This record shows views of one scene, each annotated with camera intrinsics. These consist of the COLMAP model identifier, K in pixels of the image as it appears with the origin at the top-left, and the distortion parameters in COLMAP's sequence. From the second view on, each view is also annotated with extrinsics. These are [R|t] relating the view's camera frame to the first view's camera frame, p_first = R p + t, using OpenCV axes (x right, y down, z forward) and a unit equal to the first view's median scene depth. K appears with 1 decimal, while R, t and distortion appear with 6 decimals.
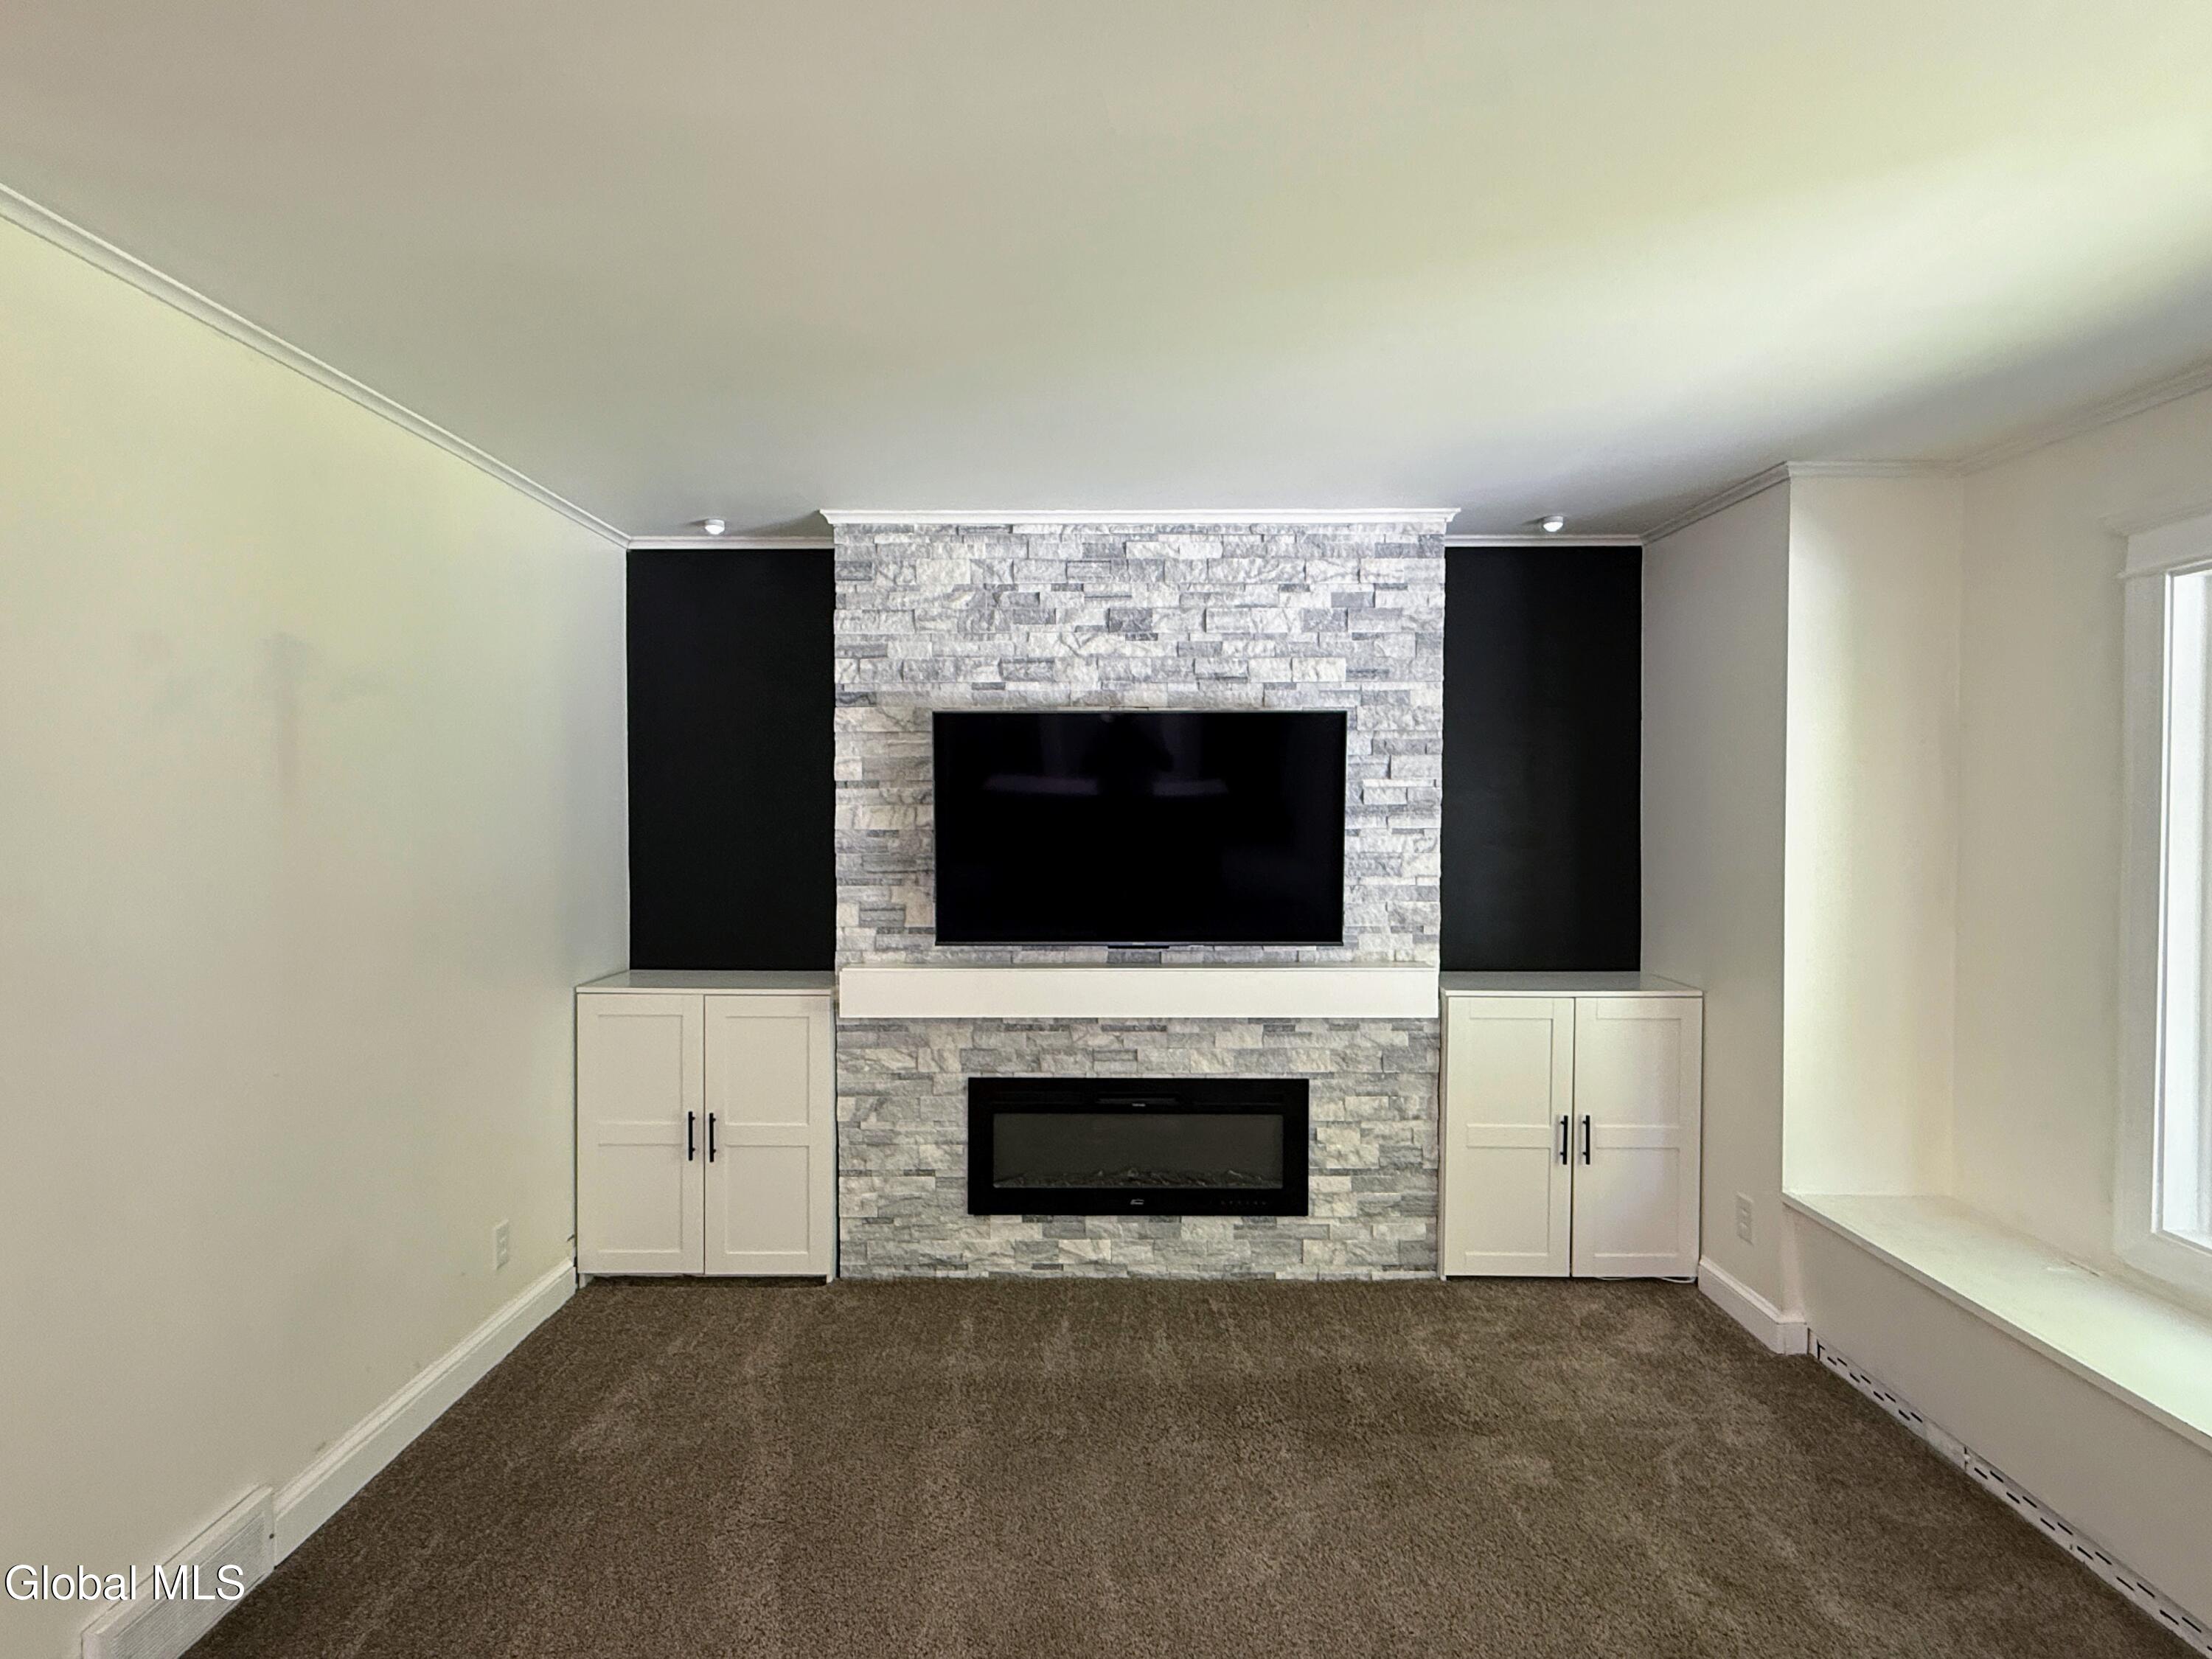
lens RADIAL K [[1138.1, 0, 1103.6], [0, 1138.1, 829.5], [0, 0, 1]] dist [-0.000455, 0.000281]
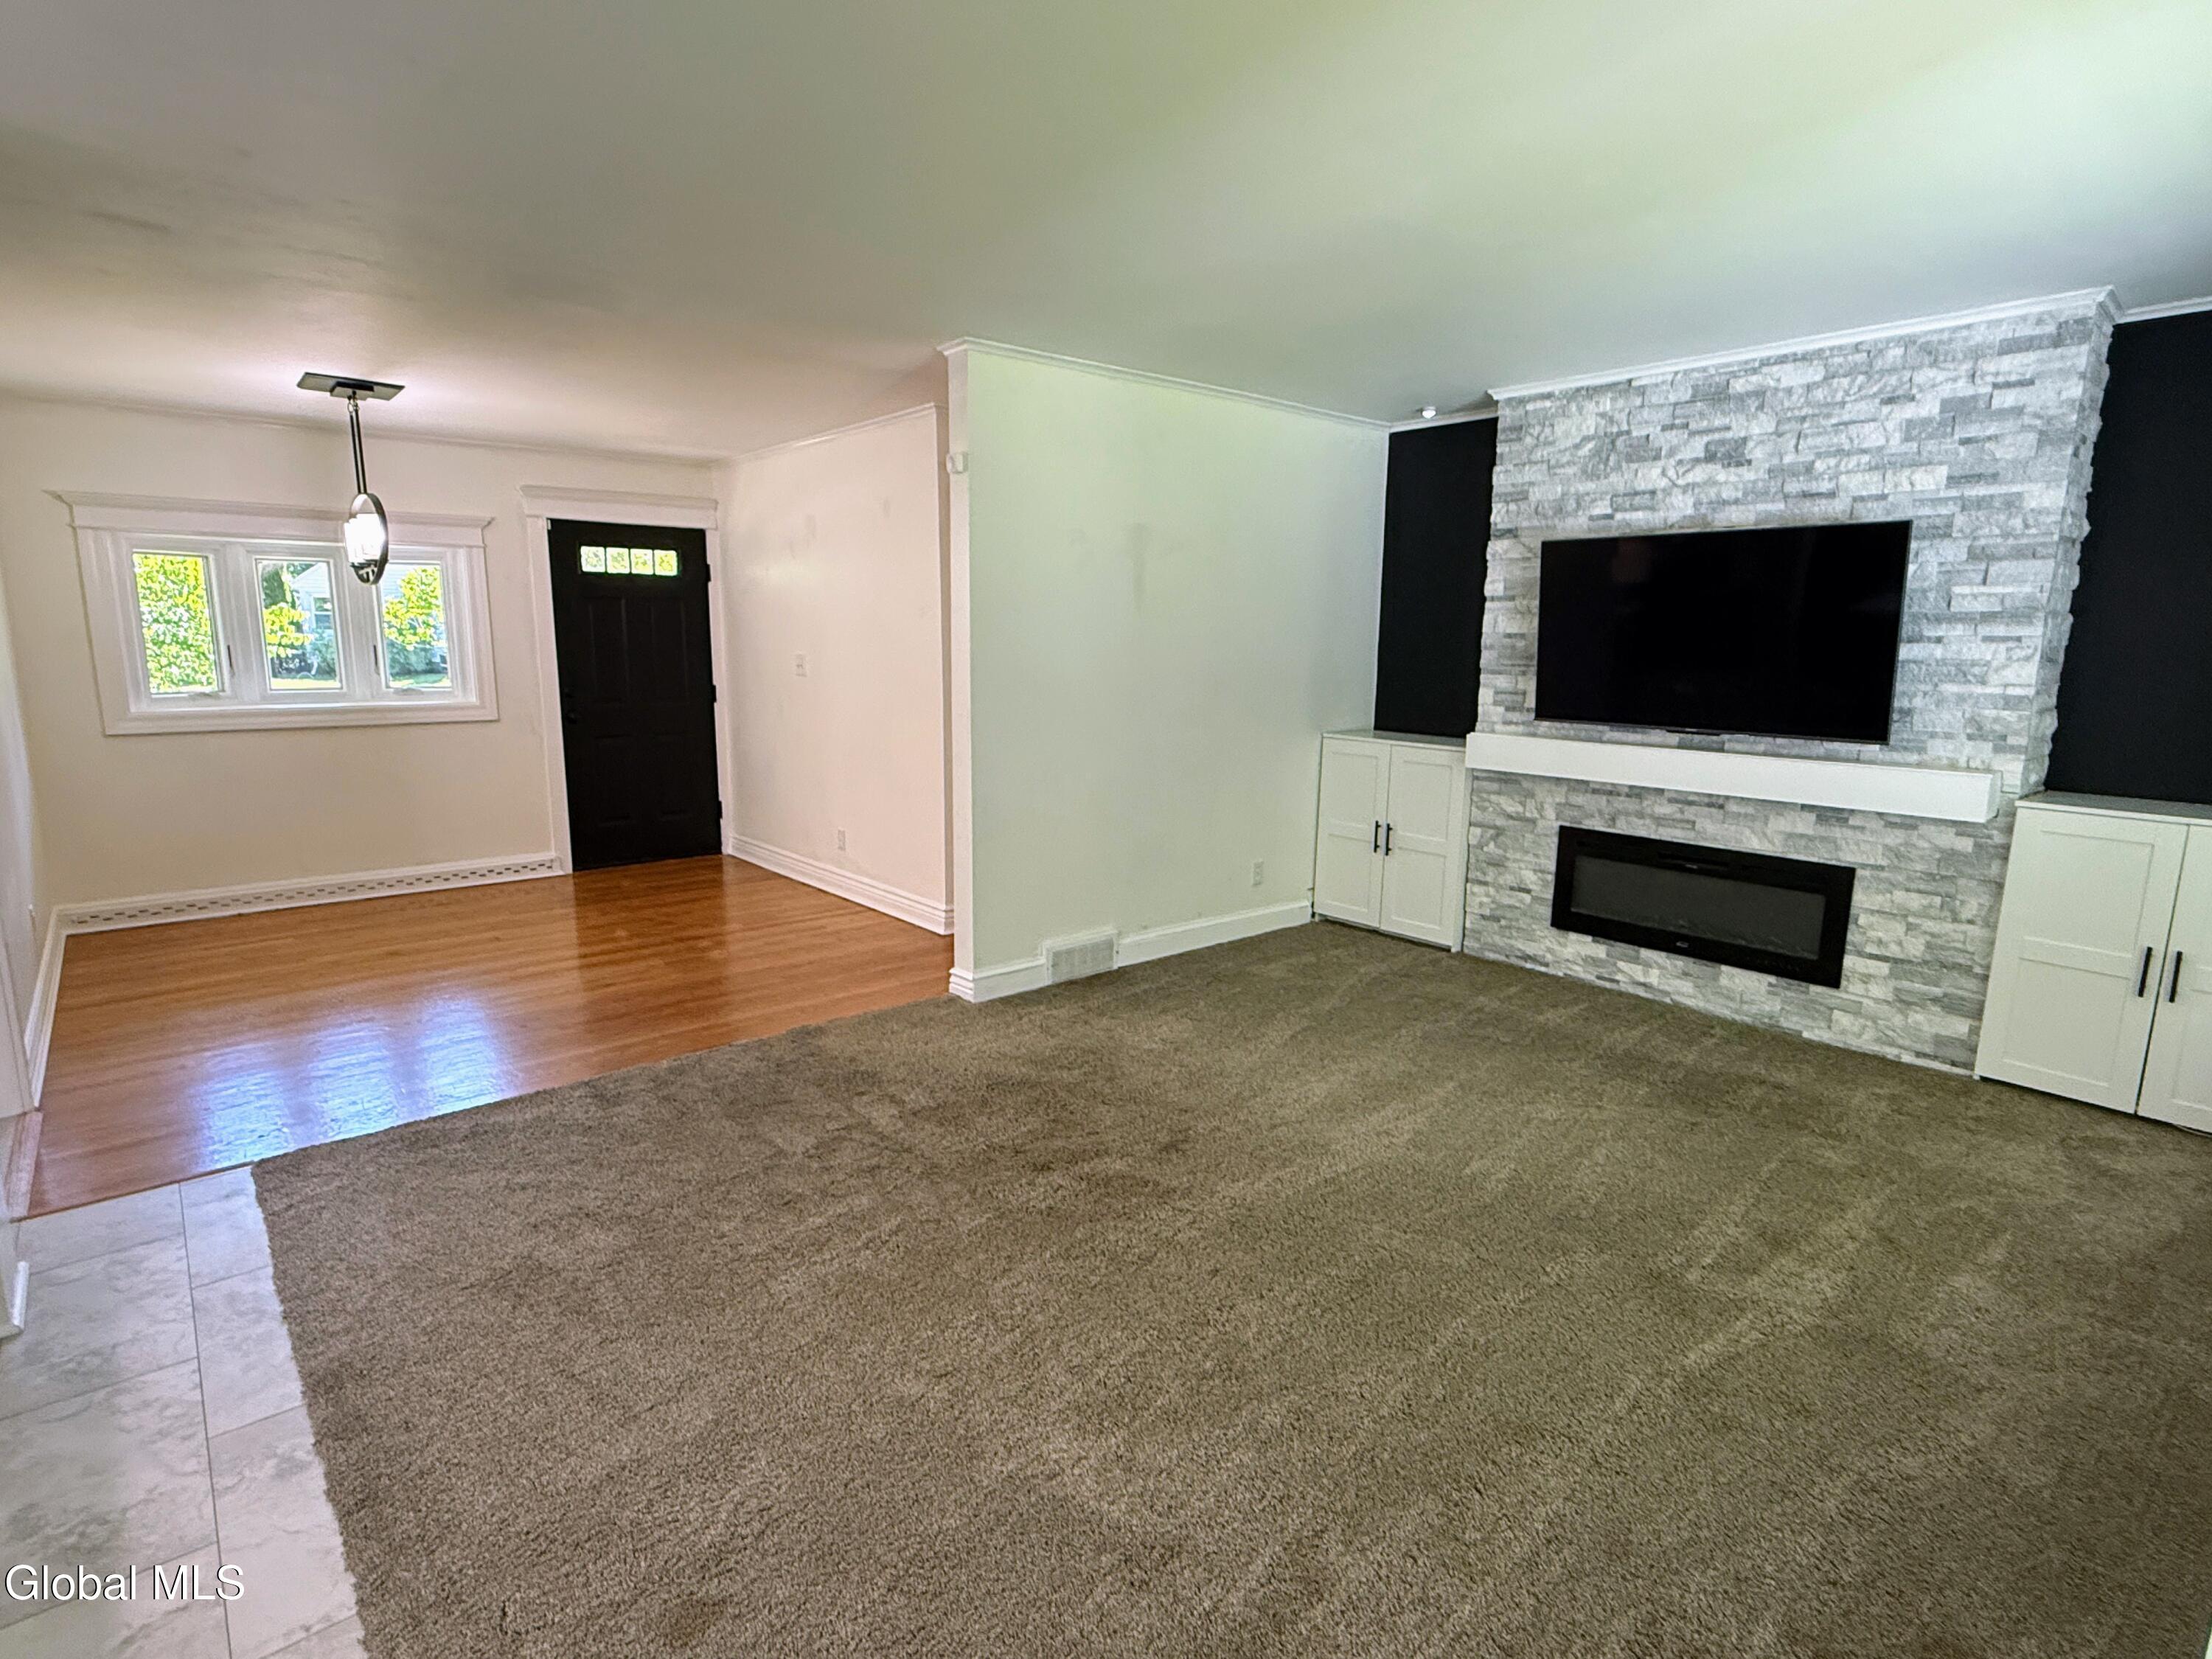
lens RADIAL K [[1138.1, 0, 1103.6], [0, 1138.1, 829.5], [0, 0, 1]] dist [-0.000455, 0.000281]
pose [[0.651448, 0.136874, -0.746244, 0.521955], [-0.027143, 0.987167, 0.157368, 0.030746], [0.758207, -0.082262, 0.646803, -0.250832]]
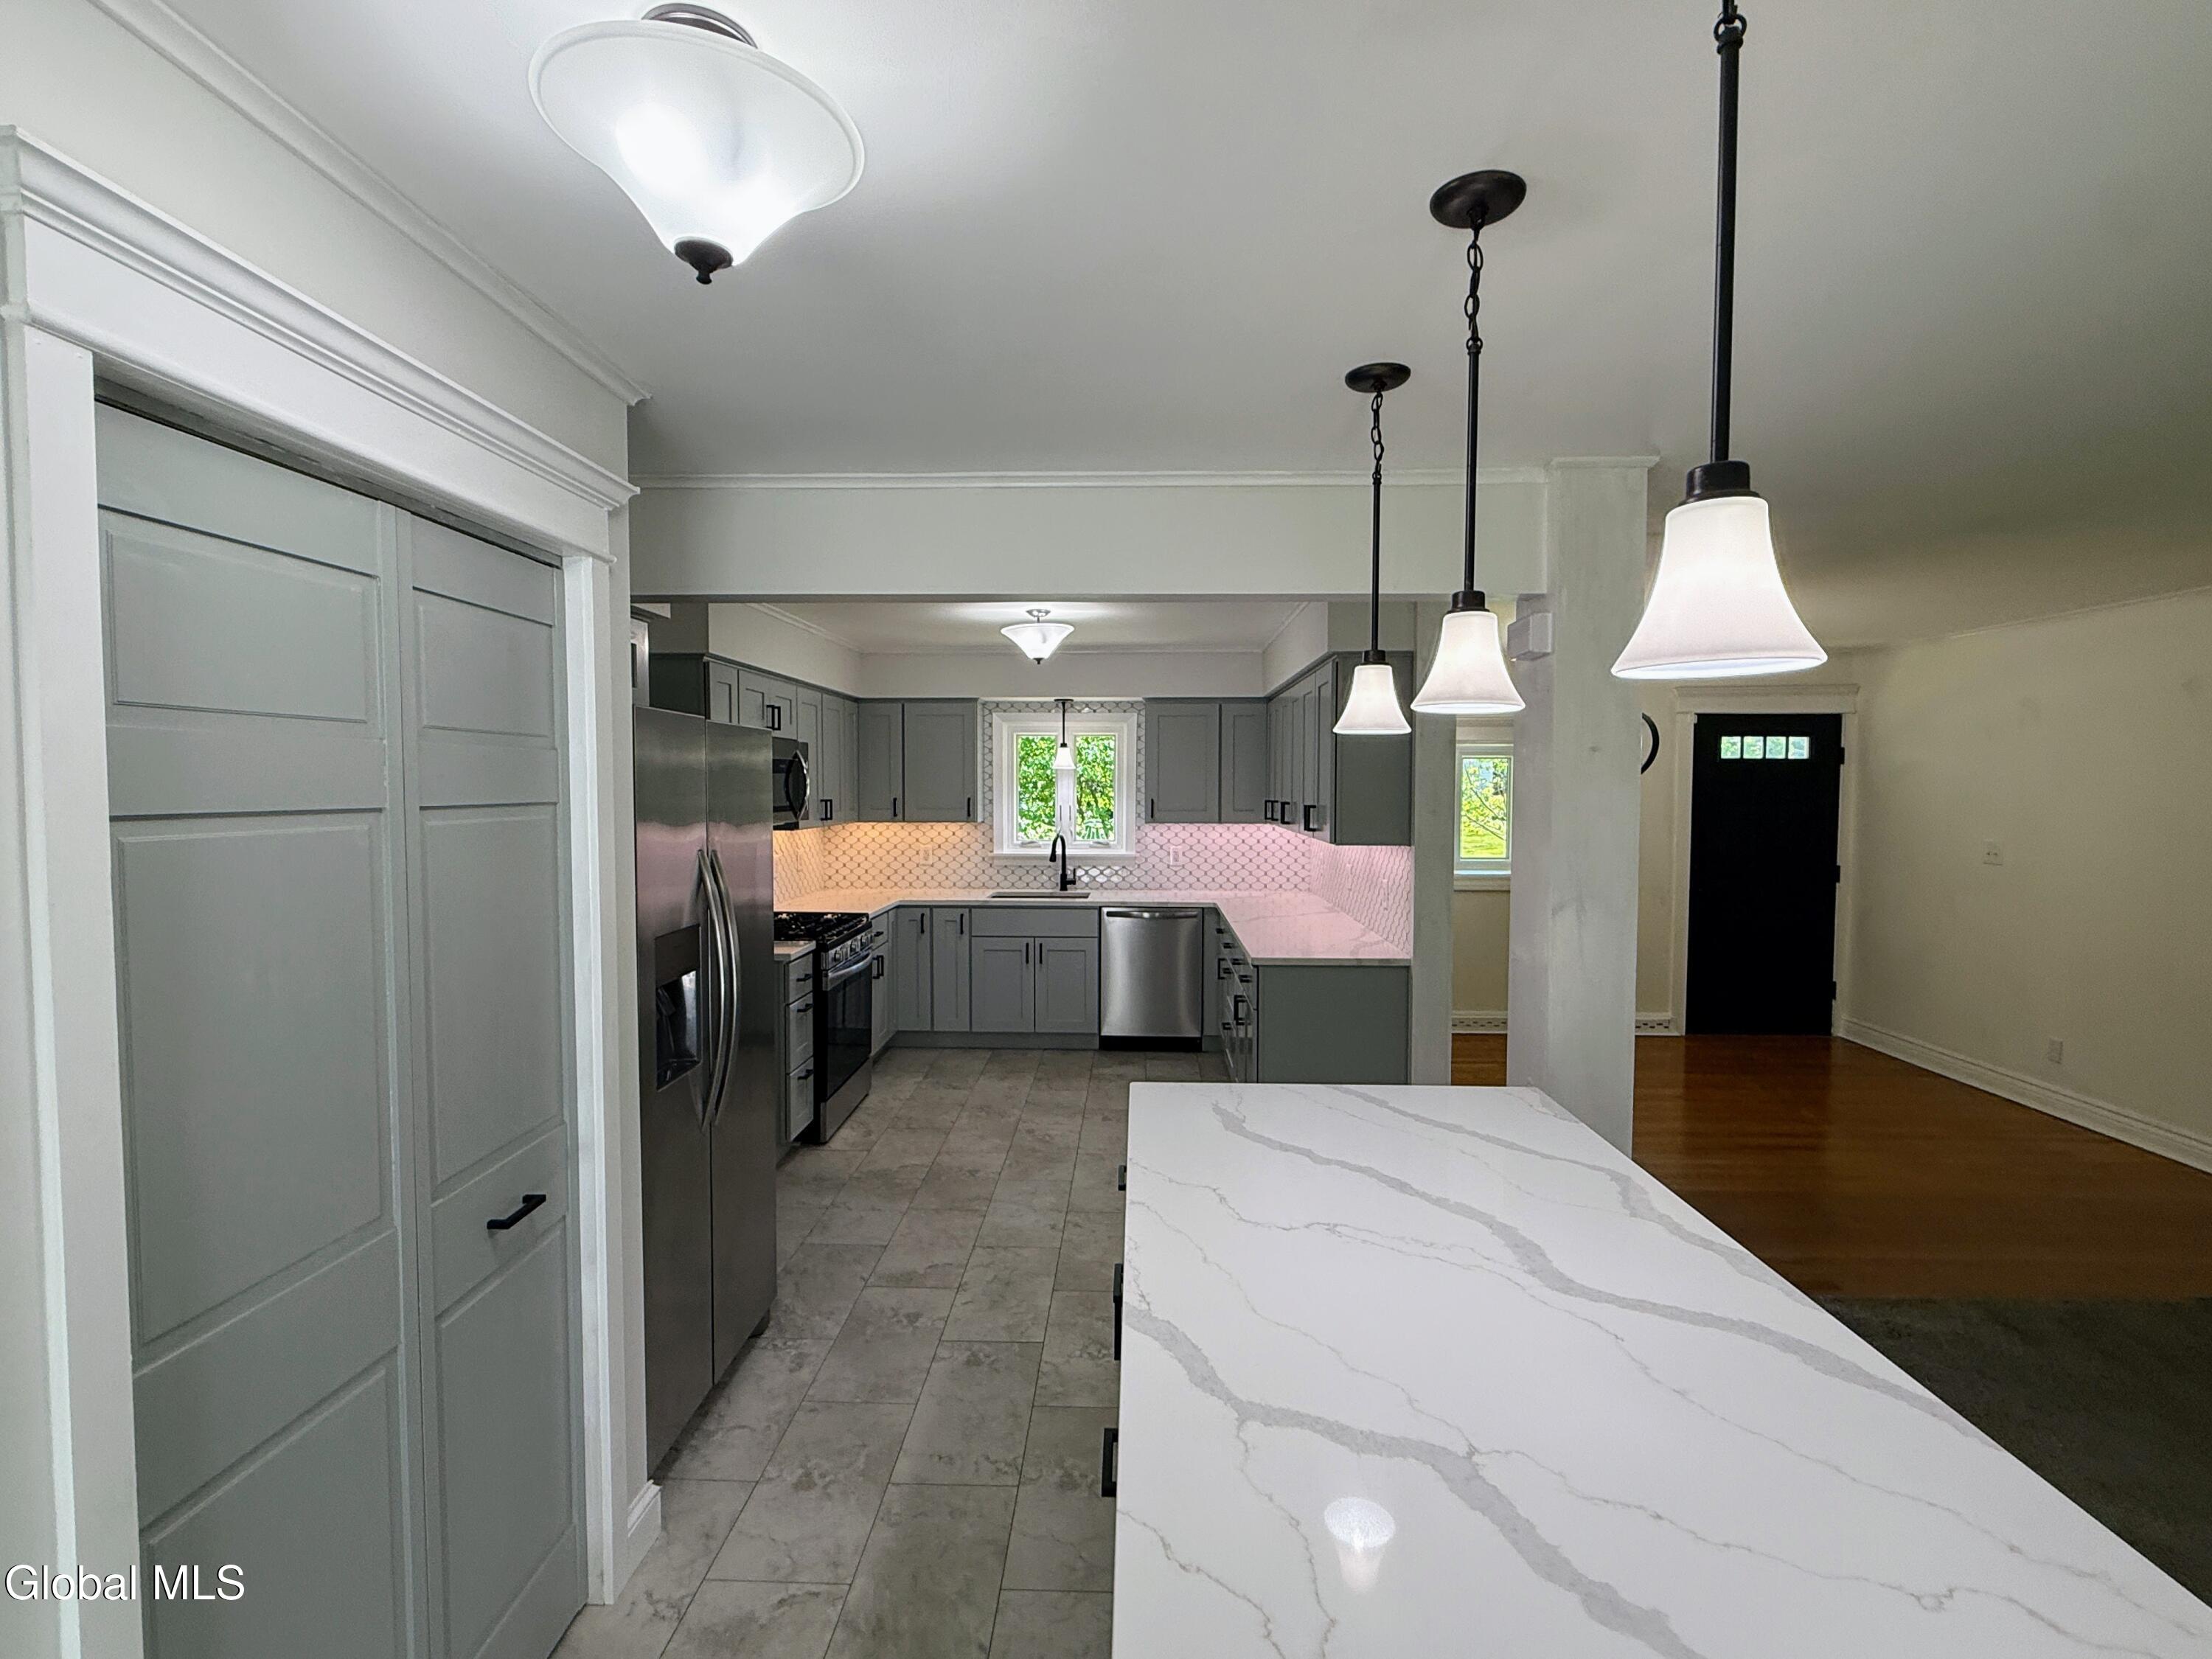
lens RADIAL K [[1031.8, 0, 1103.6], [0, 1031.8, 826.4], [0, 0, 1]] dist [0.000492, -0.000233]
pose [[-0.032737, 0.047339, -0.998342, 0.396240], [-0.023869, 0.998556, 0.048132, -0.011960], [0.999179, 0.025405, -0.031560, -0.693870]]
